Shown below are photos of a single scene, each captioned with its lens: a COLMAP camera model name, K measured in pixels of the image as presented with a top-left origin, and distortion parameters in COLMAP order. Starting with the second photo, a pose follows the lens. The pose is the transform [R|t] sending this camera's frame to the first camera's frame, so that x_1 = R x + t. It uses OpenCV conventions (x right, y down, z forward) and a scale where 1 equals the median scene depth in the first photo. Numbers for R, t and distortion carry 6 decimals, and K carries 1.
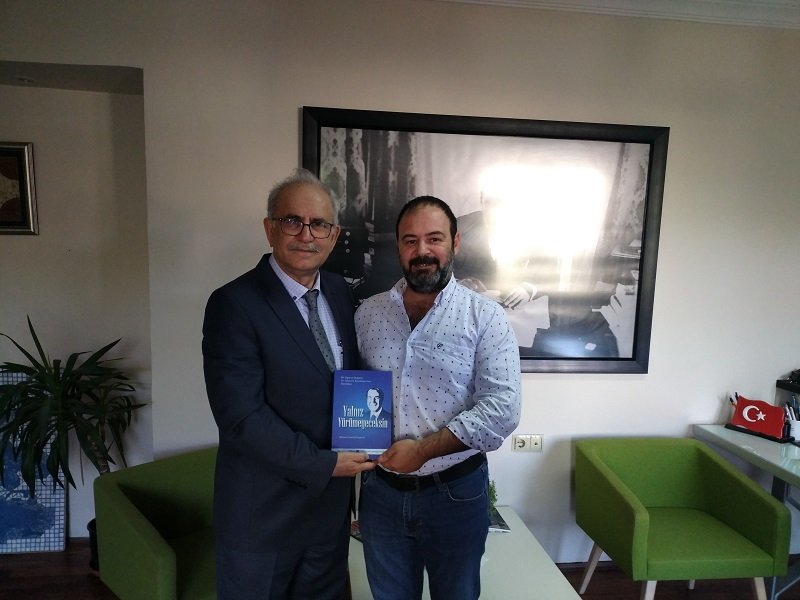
lens RADIAL K [[639.7, 0, 400.0], [0, 639.7, 300.0], [0, 0, 1]] dist [-0.030794, 0.003232]
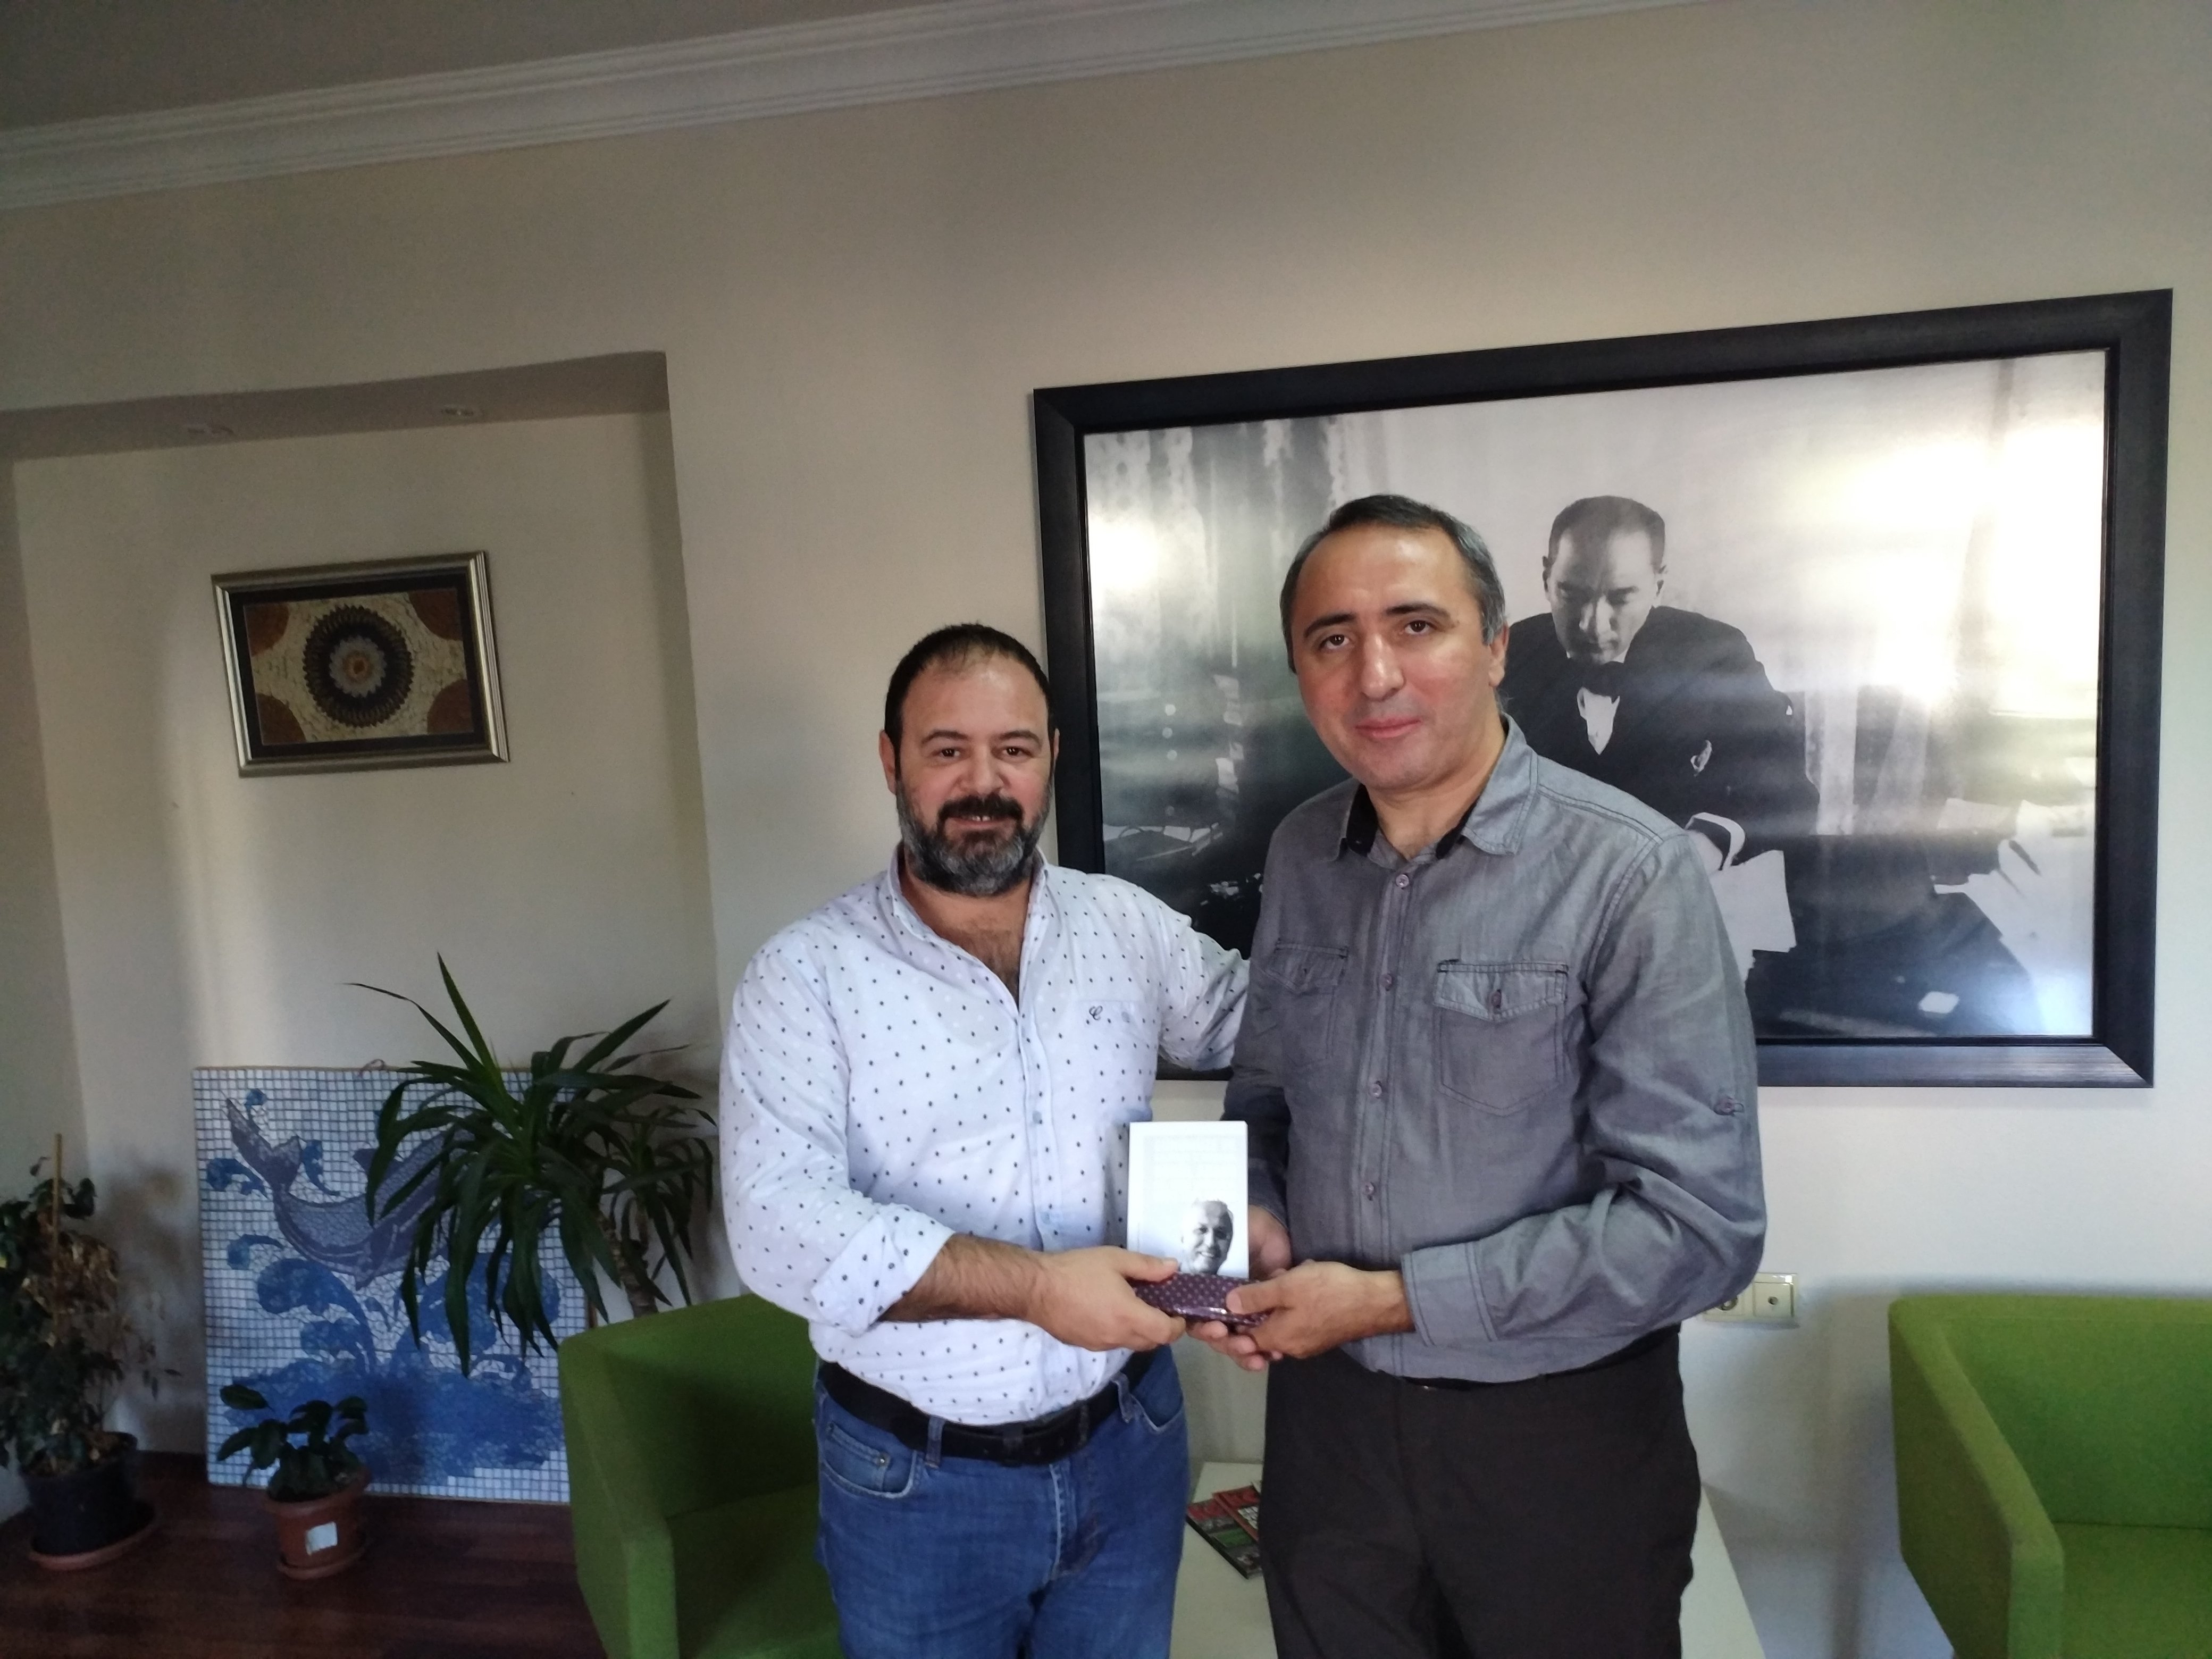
lens RADIAL K [[1768.8, 0, 1106.0], [0, 1768.8, 829.5], [0, 0, 1]] dist [-0.030794, 0.003232]
pose [[0.932712, -0.047846, -0.357434, 0.236816], [0.039731, 0.998759, -0.030016, -0.004268], [0.358427, 0.013795, 0.933456, 0.024376]]
